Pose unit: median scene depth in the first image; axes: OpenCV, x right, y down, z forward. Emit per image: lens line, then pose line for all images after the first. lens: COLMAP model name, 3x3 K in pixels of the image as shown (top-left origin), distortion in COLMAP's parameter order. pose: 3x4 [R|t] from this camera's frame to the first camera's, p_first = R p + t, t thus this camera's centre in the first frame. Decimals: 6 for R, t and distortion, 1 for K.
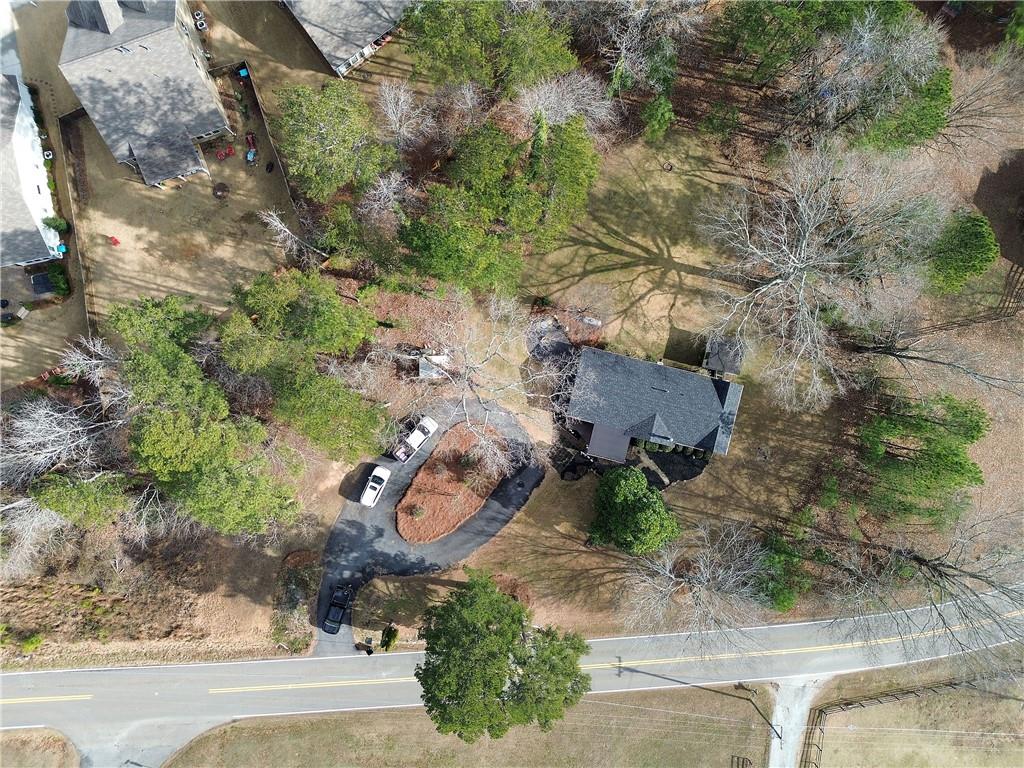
lens RADIAL K [[722.6, 0, 512.0], [0, 722.6, 384.0], [0, 0, 1]] dist [0.070266, -0.061279]
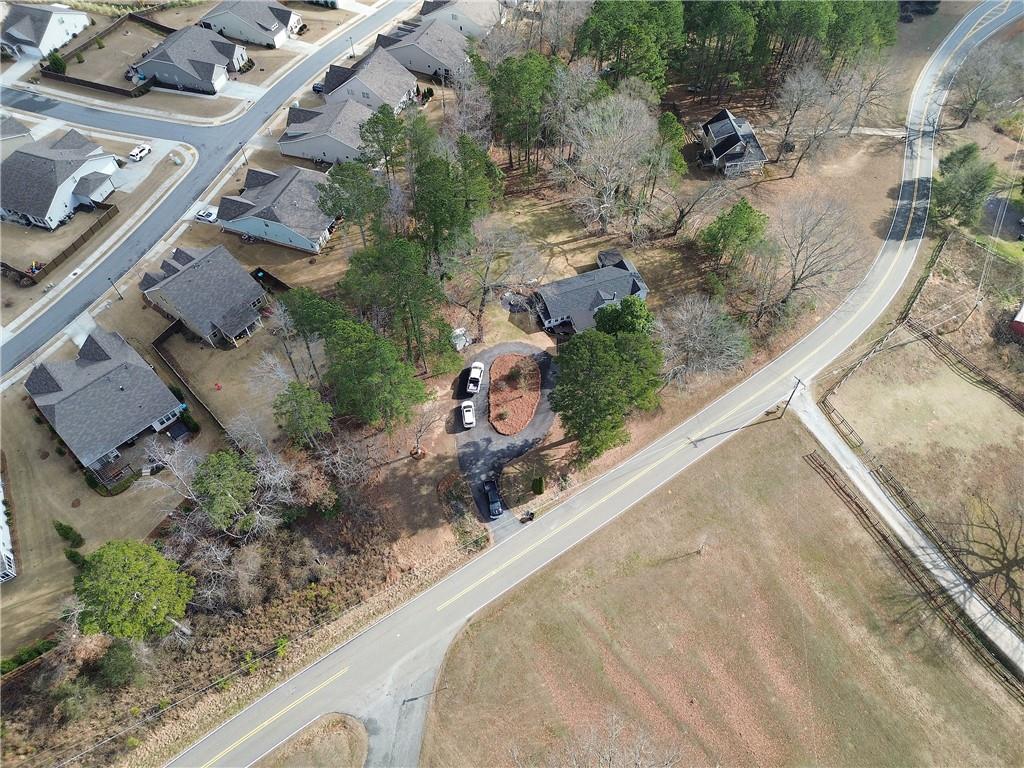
lens RADIAL K [[722.6, 0, 512.0], [0, 722.6, 384.0], [0, 0, 1]] dist [0.070266, -0.061279]
pose [[0.835993, -0.440017, 0.327873, -0.532467], [0.548555, 0.685638, -0.478527, 0.787883], [-0.014242, 0.579901, 0.814562, -0.148184]]
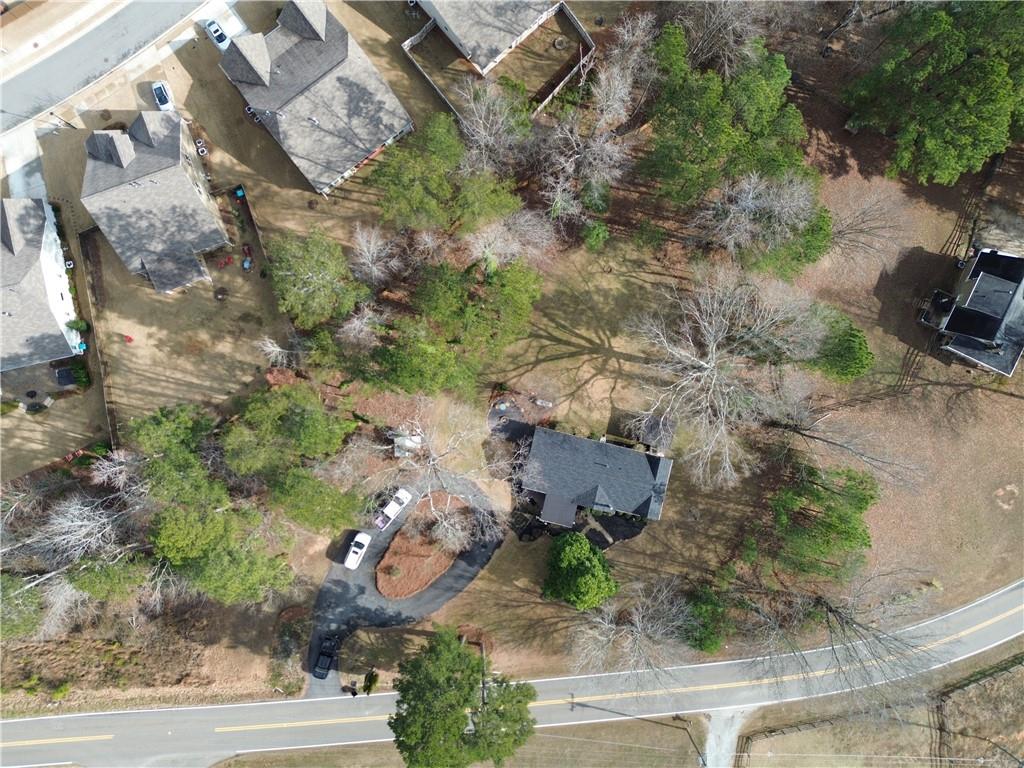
lens RADIAL K [[720.3, 0, 512.0], [0, 720.3, 384.0], [0, 0, 1]] dist [0.079874, -0.069765]
pose [[0.999915, -0.012545, 0.003480, 0.055755], [0.012543, 0.999921, 0.000706, -0.119154], [-0.003489, -0.000662, 0.999994, -0.152863]]
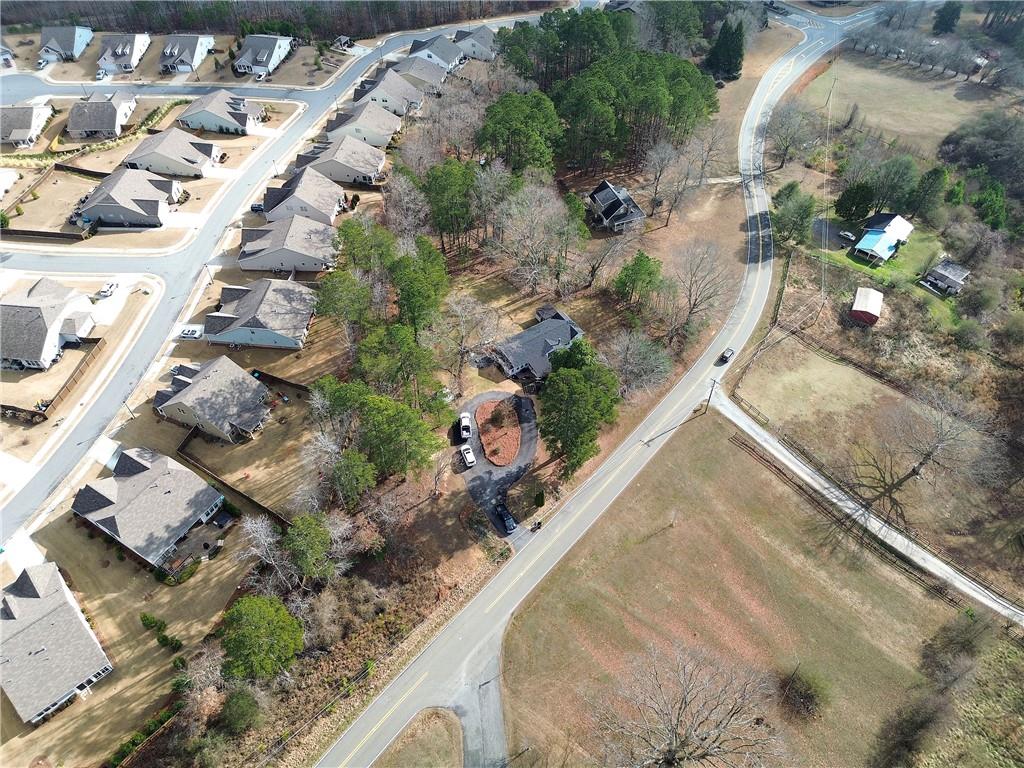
lens RADIAL K [[722.6, 0, 512.0], [0, 722.6, 384.0], [0, 0, 1]] dist [0.070266, -0.061279]
pose [[0.684303, -0.548175, 0.480868, -0.815033], [0.728942, 0.531706, -0.431198, 0.830791], [-0.019308, 0.645596, 0.763435, -0.375948]]
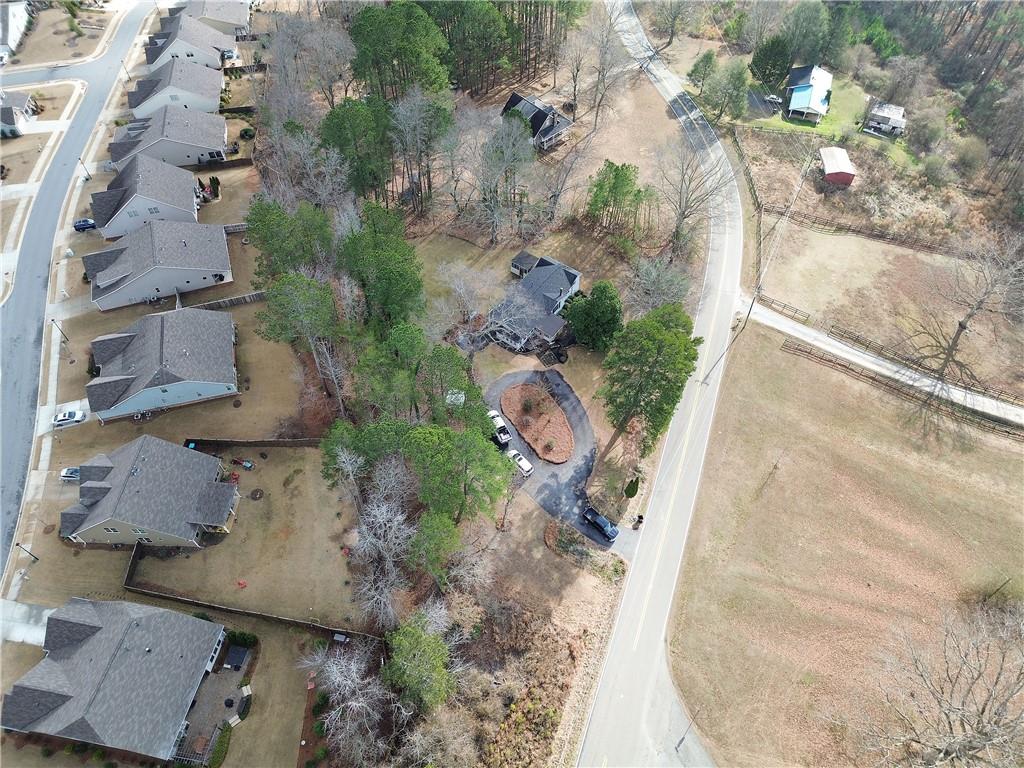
lens RADIAL K [[722.6, 0, 512.0], [0, 722.6, 384.0], [0, 0, 1]] dist [0.070266, -0.061279]
pose [[0.378719, -0.740882, 0.554677, -0.796853], [0.925350, 0.314315, -0.211975, 0.353139], [-0.017294, 0.593549, 0.804612, -0.132716]]
